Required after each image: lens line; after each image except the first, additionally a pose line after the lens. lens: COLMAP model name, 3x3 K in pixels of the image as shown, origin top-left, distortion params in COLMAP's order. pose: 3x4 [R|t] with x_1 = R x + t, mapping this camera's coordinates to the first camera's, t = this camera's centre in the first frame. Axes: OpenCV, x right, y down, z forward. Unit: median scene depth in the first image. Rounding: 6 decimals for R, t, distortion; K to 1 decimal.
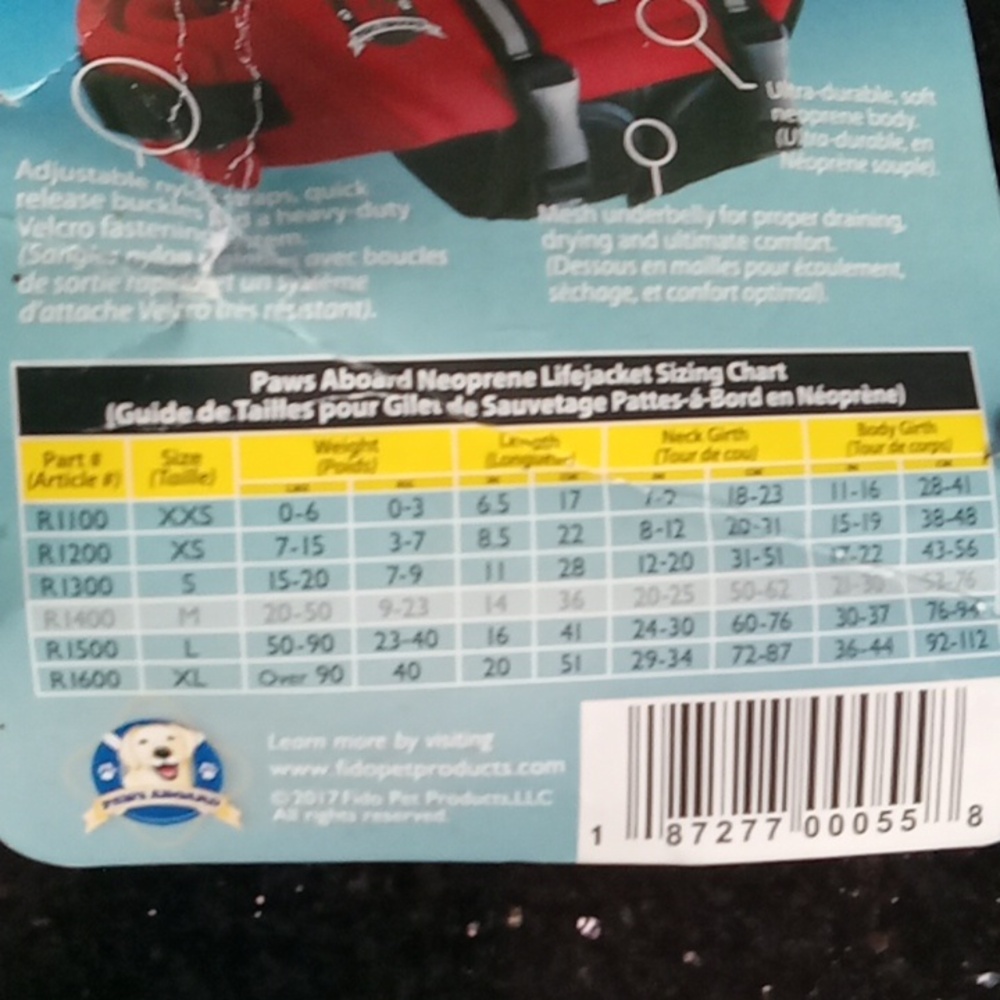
lens RADIAL K [[1724.8, 0, 498.6], [0, 1724.8, 498.8], [0, 0, 1]] dist [-0.034944, 0.000000]
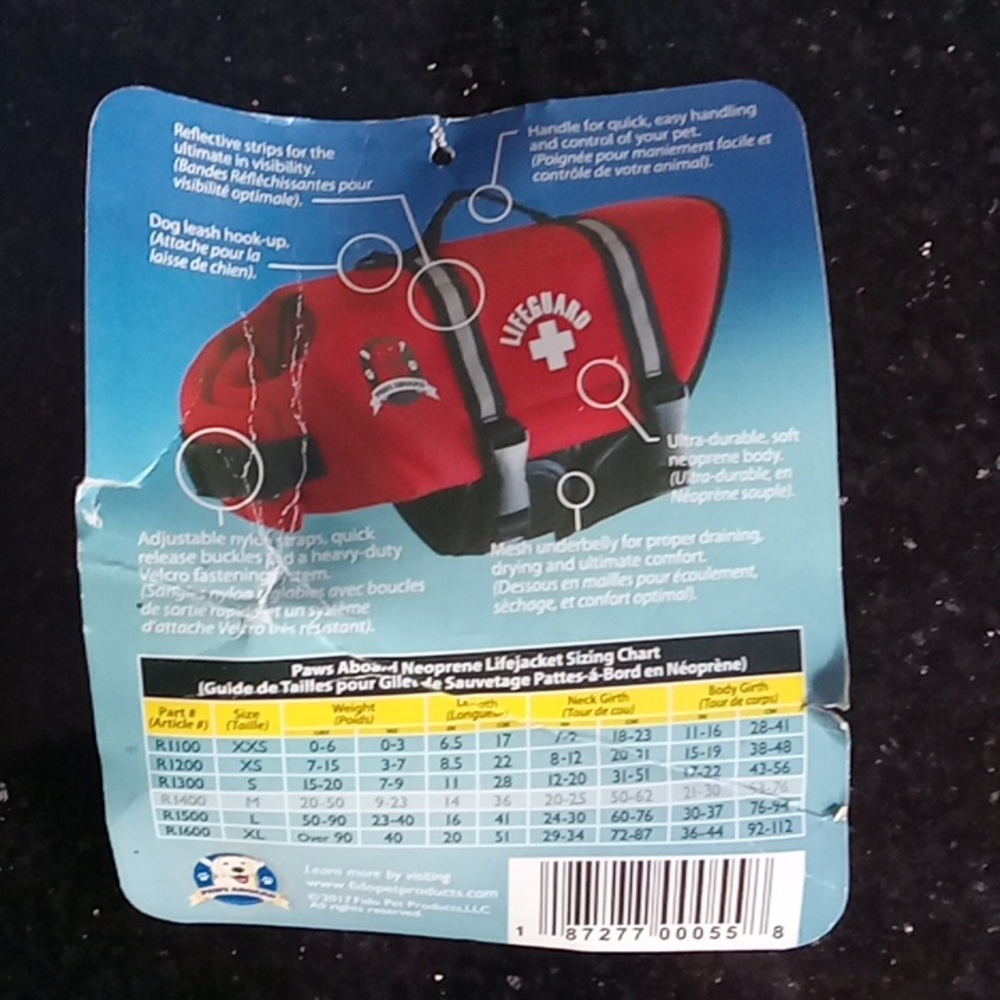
lens RADIAL K [[1724.8, 0, 501.2], [0, 1724.8, 500.9], [0, 0, 1]] dist [-0.034944, 0.000000]
pose [[0.994110, 0.058293, -0.091365, 0.161240], [-0.036677, 0.974239, 0.222515, -0.525333], [0.101983, -0.217853, 0.970639, -0.404481]]
